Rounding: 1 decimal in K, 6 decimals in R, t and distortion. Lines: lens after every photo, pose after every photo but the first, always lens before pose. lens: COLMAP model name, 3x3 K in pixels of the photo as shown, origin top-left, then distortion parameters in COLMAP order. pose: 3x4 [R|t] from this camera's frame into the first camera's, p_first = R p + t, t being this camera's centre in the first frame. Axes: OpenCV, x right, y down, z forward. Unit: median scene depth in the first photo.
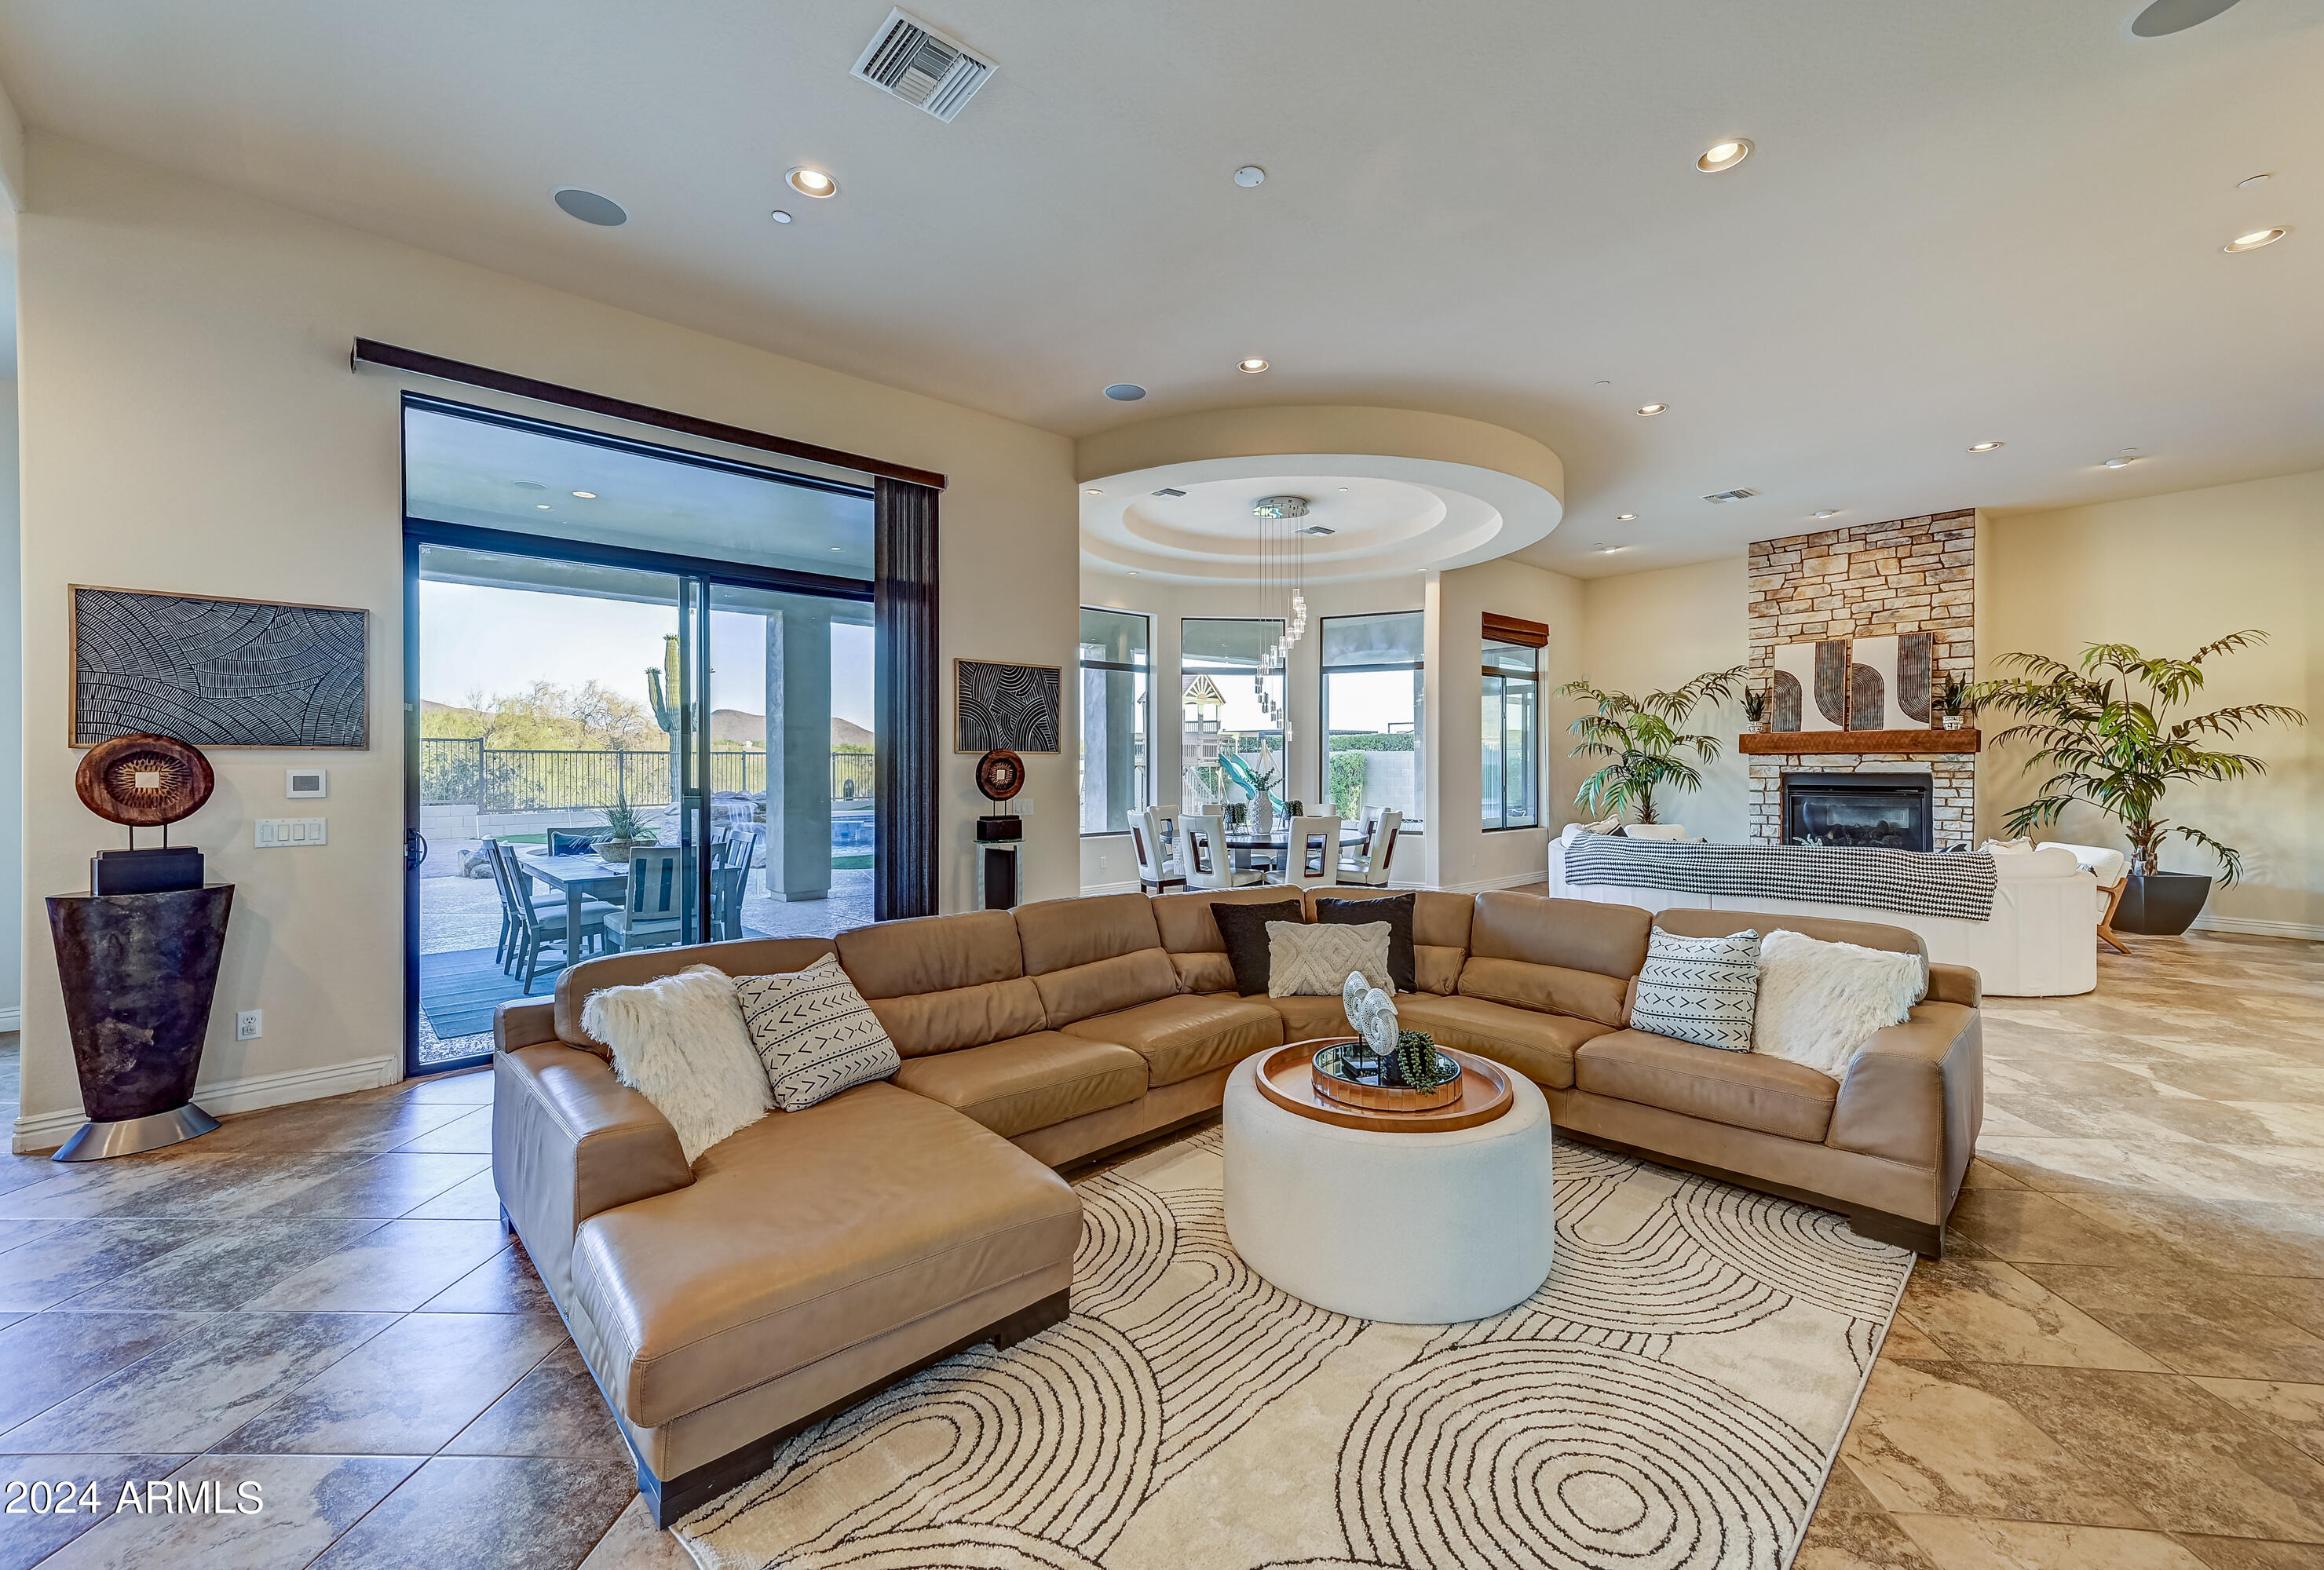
lens RADIAL K [[977.2, 0, 1170.9], [0, 977.2, 766.2], [0, 0, 1]] dist [0.019811, 0.000543]
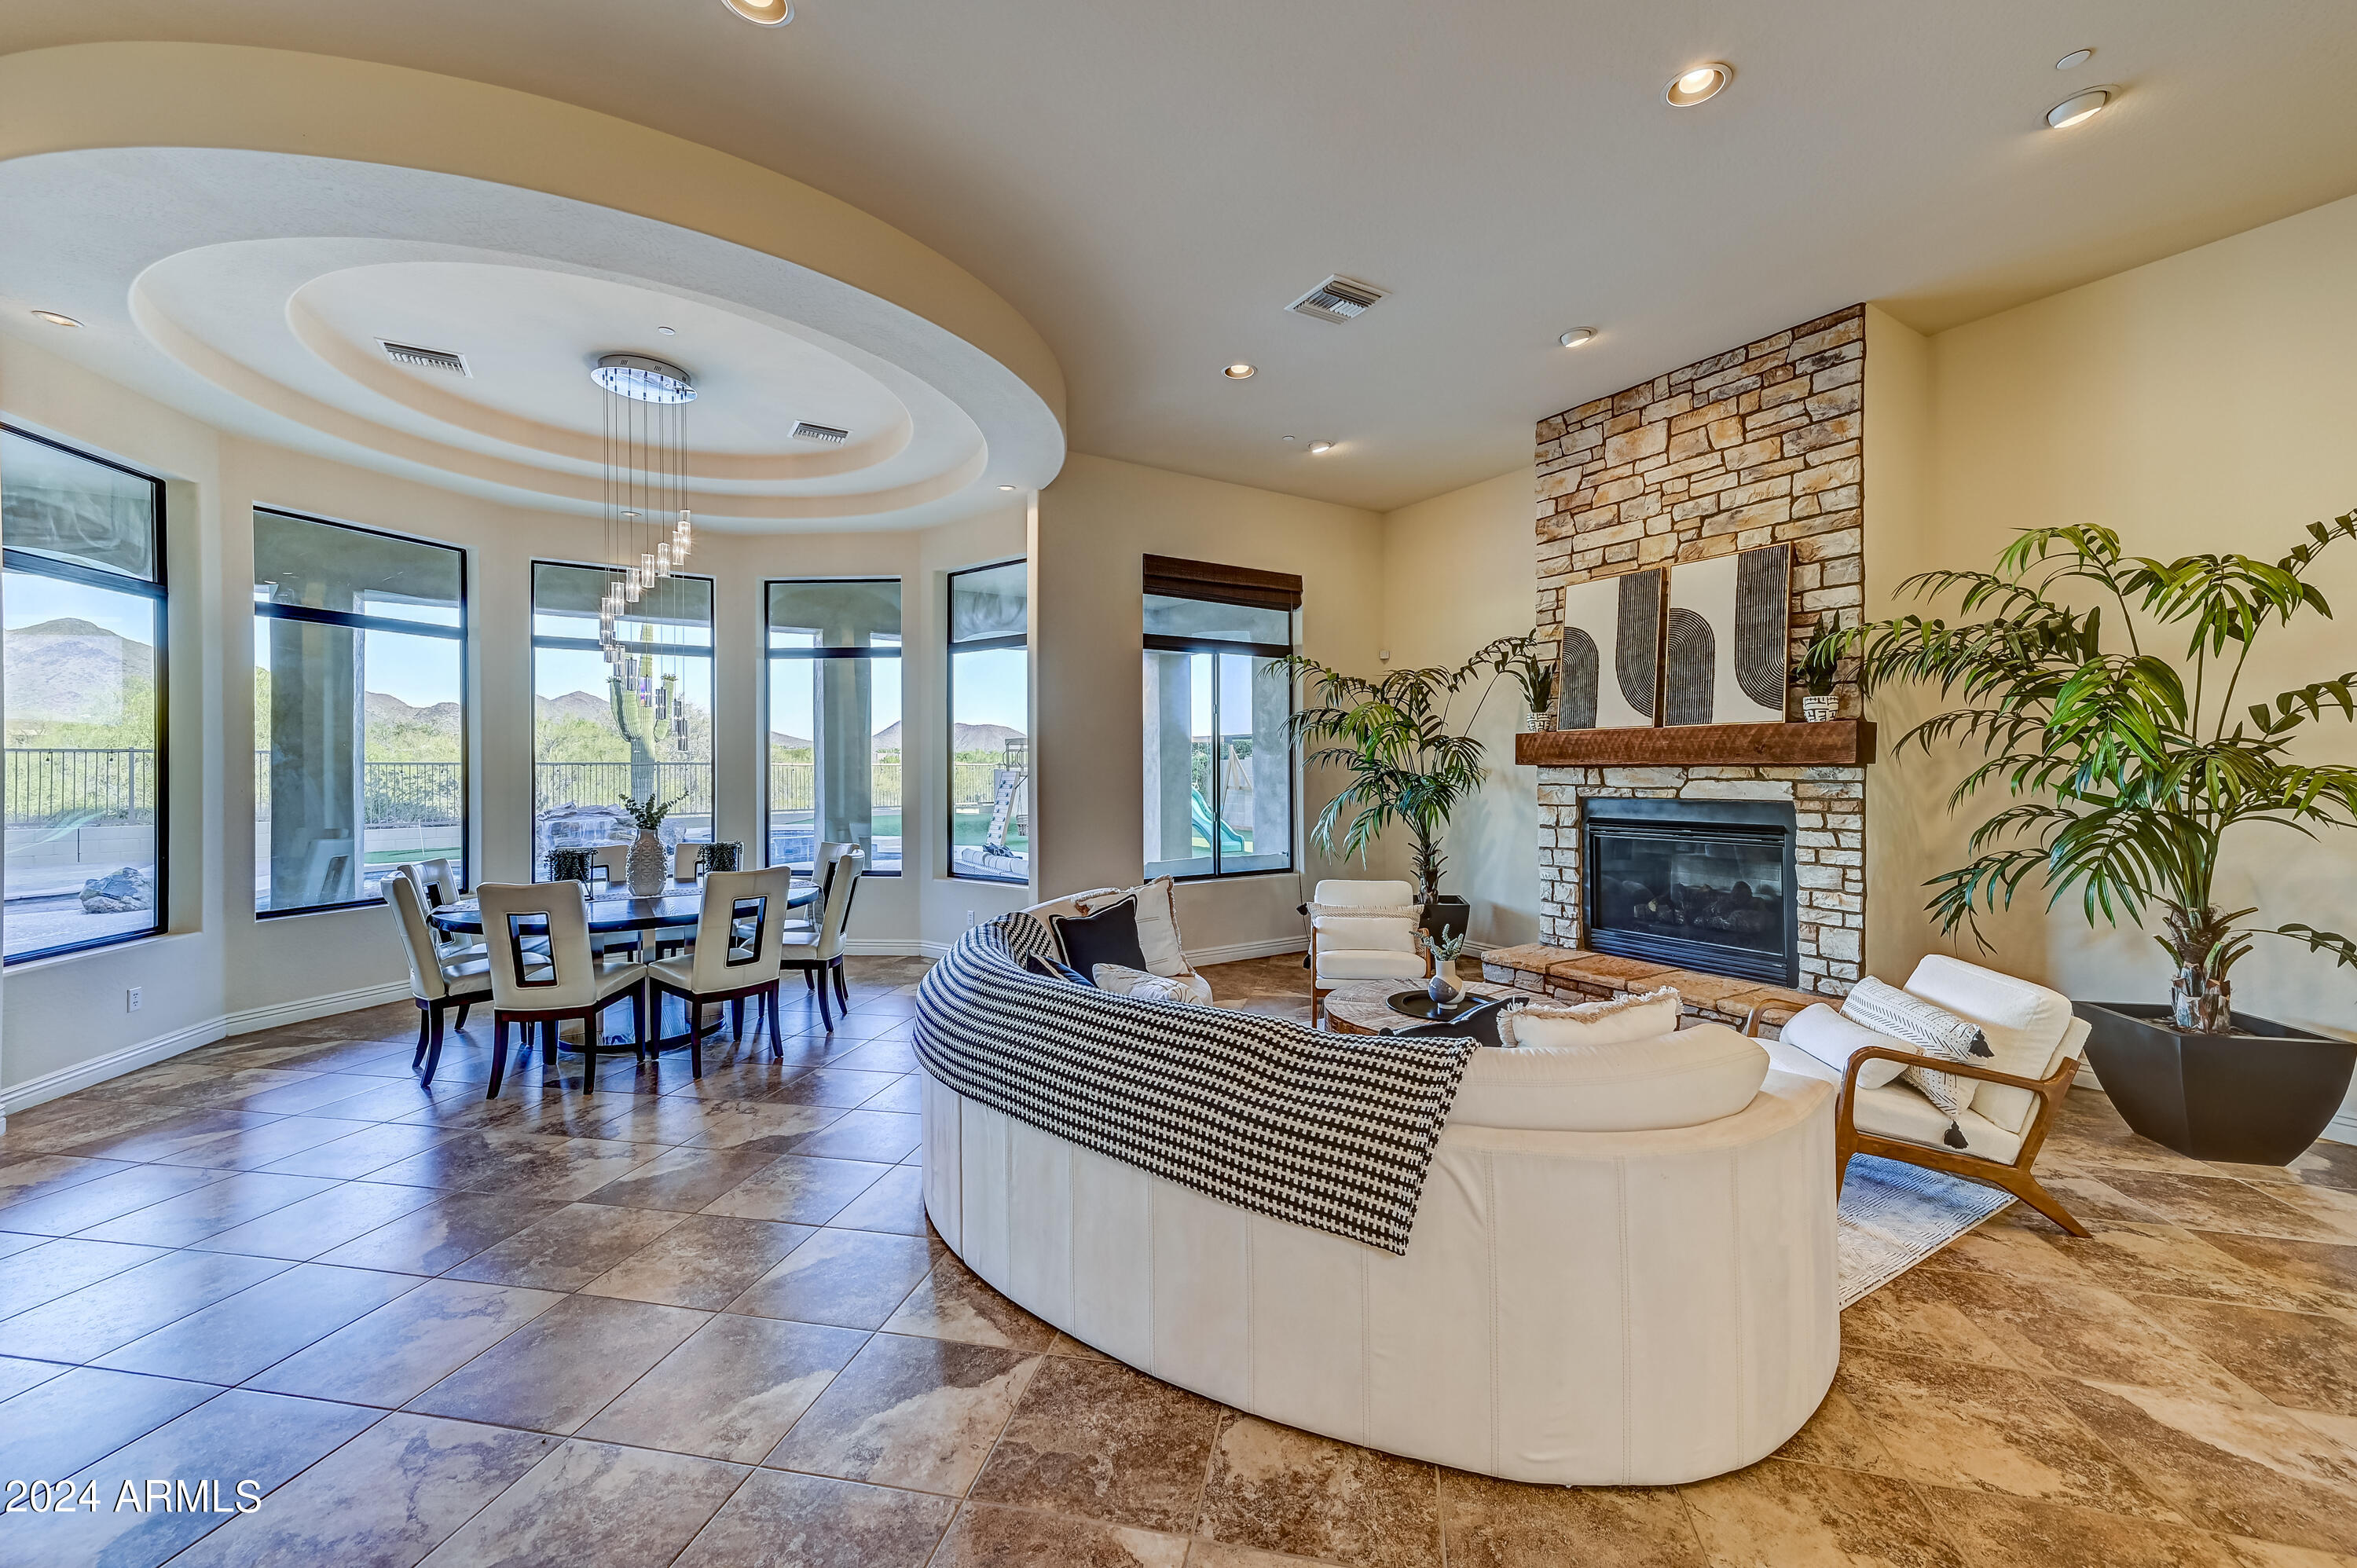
lens RADIAL K [[954.7, 0, 1183.8], [0, 954.7, 768.6], [0, 0, 1]] dist [0.024054, 0.000717]
pose [[0.986660, -0.000403, -0.162795, 0.515487], [-0.000348, 0.999989, -0.004584, -0.008819], [0.162795, 0.004580, 0.986649, 0.413485]]
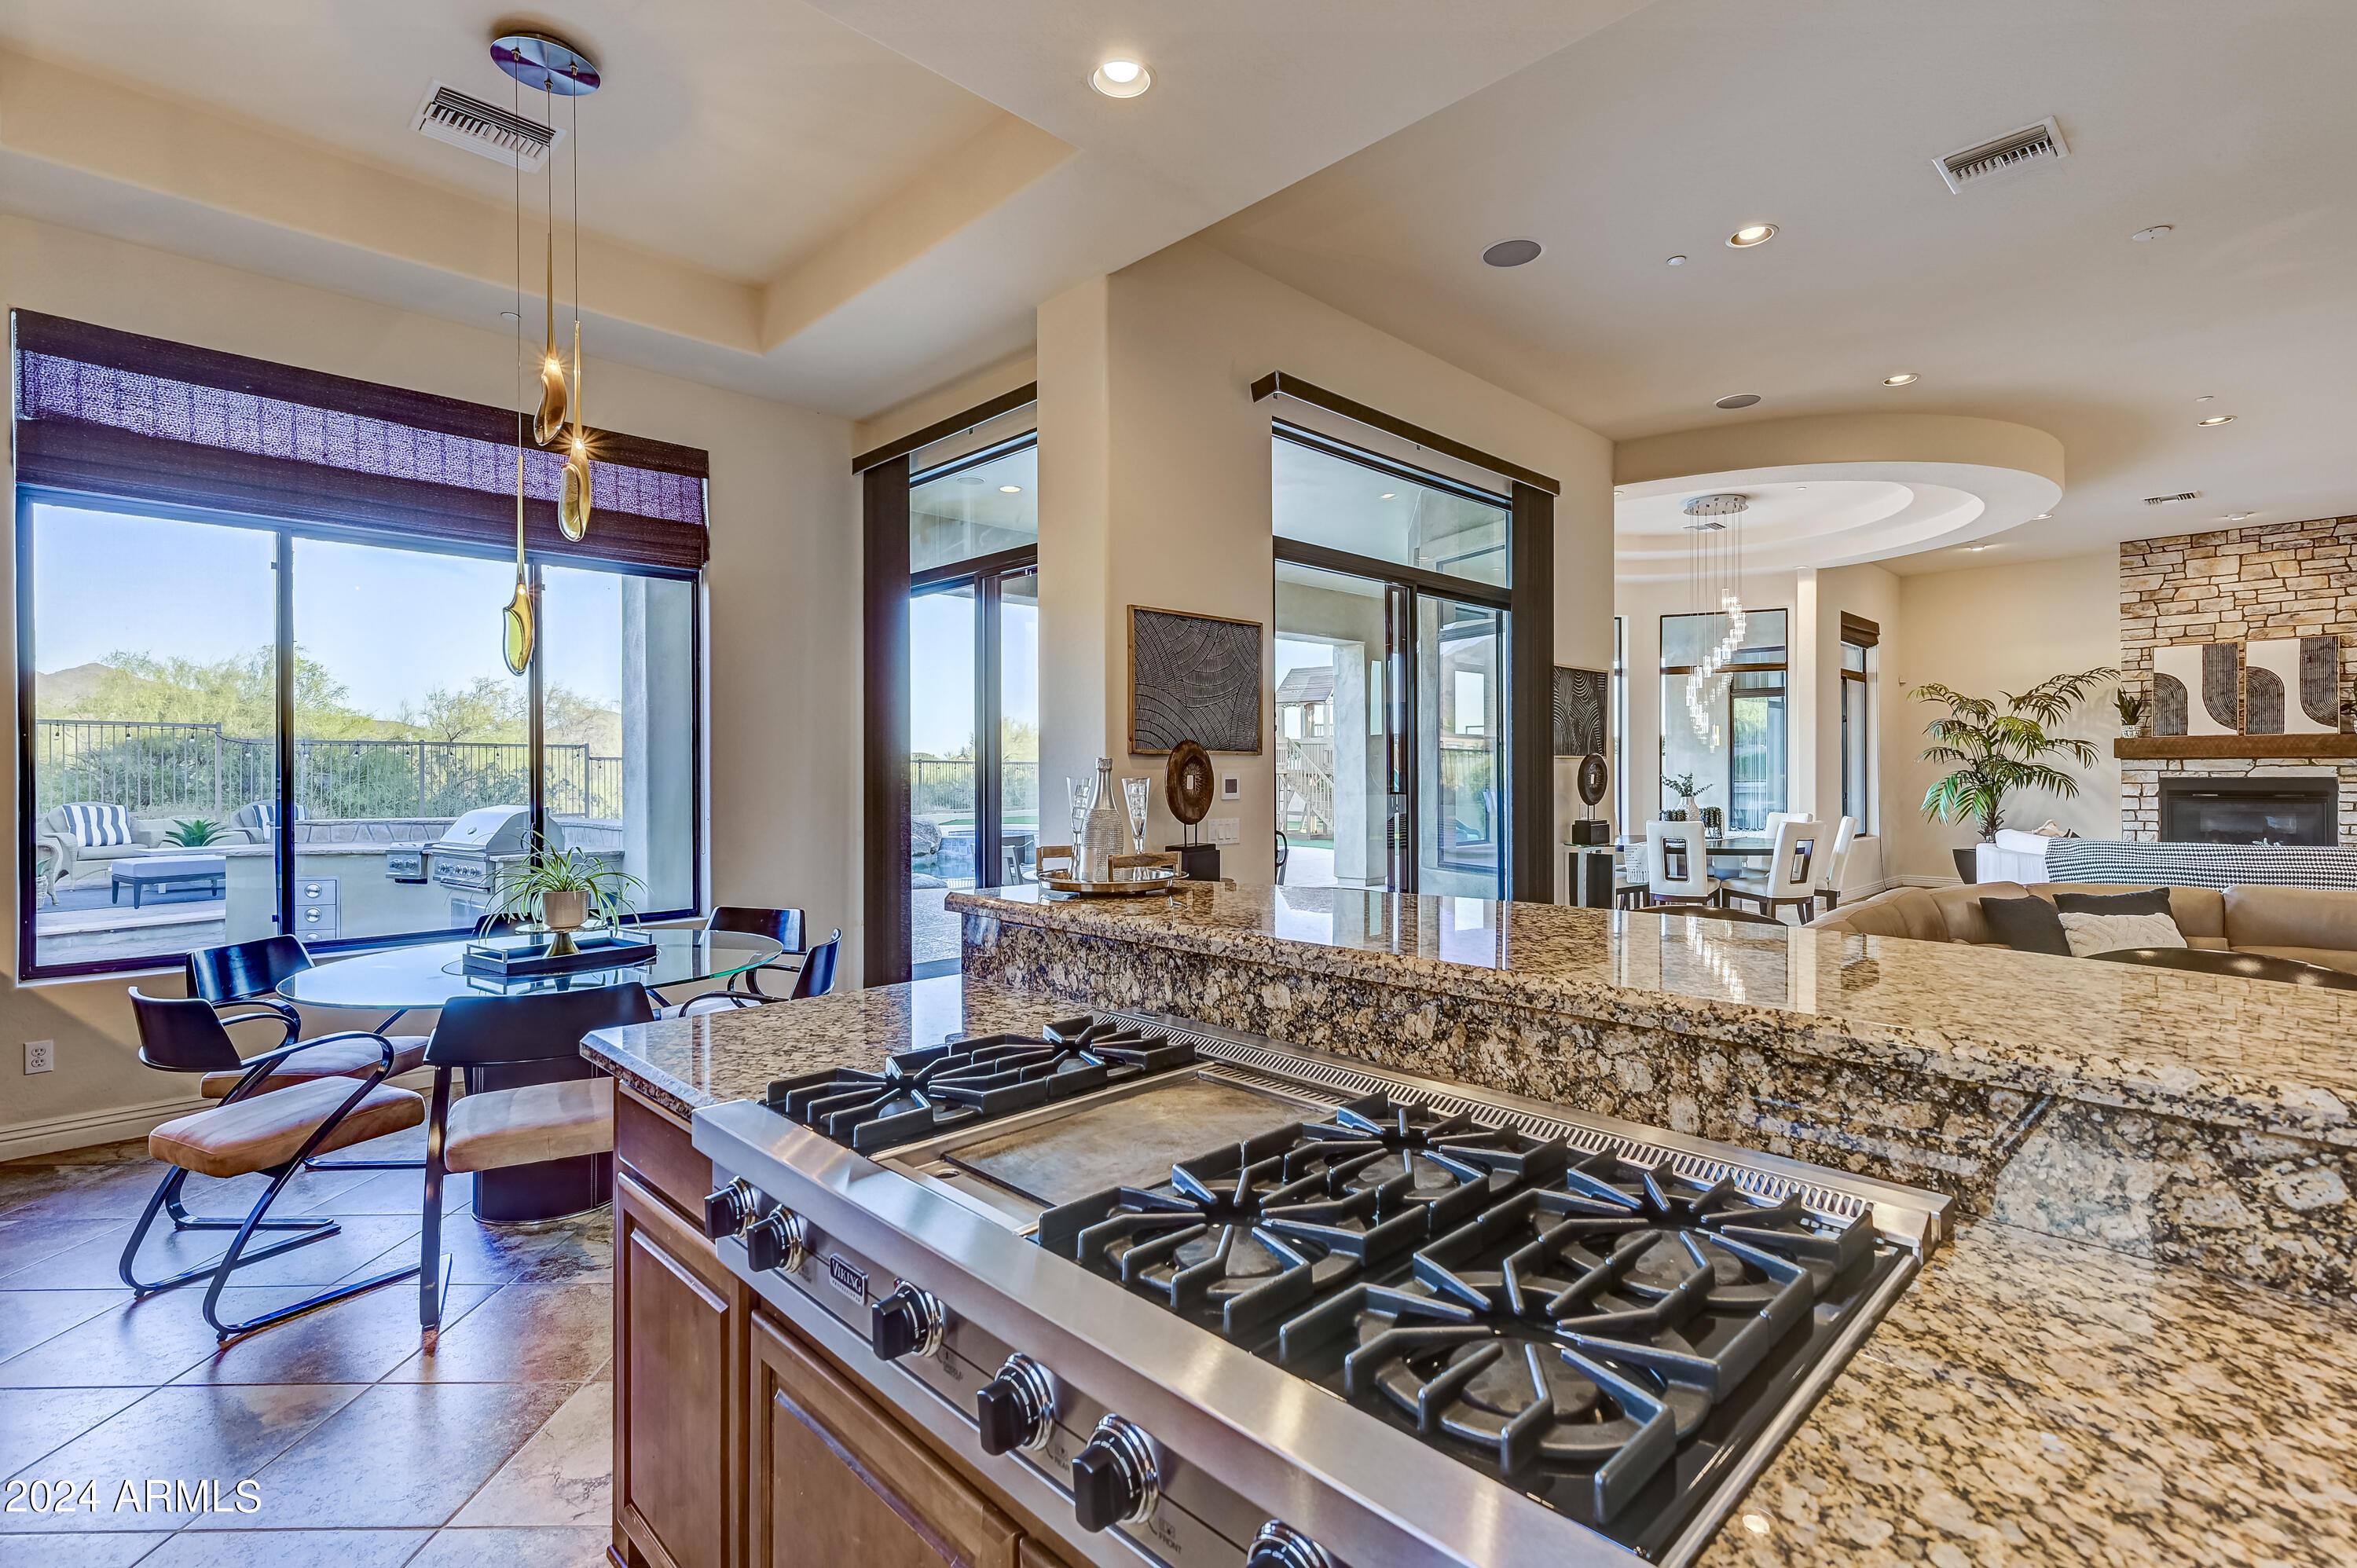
lens RADIAL K [[1142.2, 0, 1173.4], [0, 1142.2, 770.5], [0, 0, 1]] dist [0.015172, 0.001506]
pose [[0.998653, -0.001443, 0.051869, -0.449565], [0.001640, 0.999992, -0.003748, 0.002280], [-0.051863, 0.003828, 0.998647, -0.100723]]
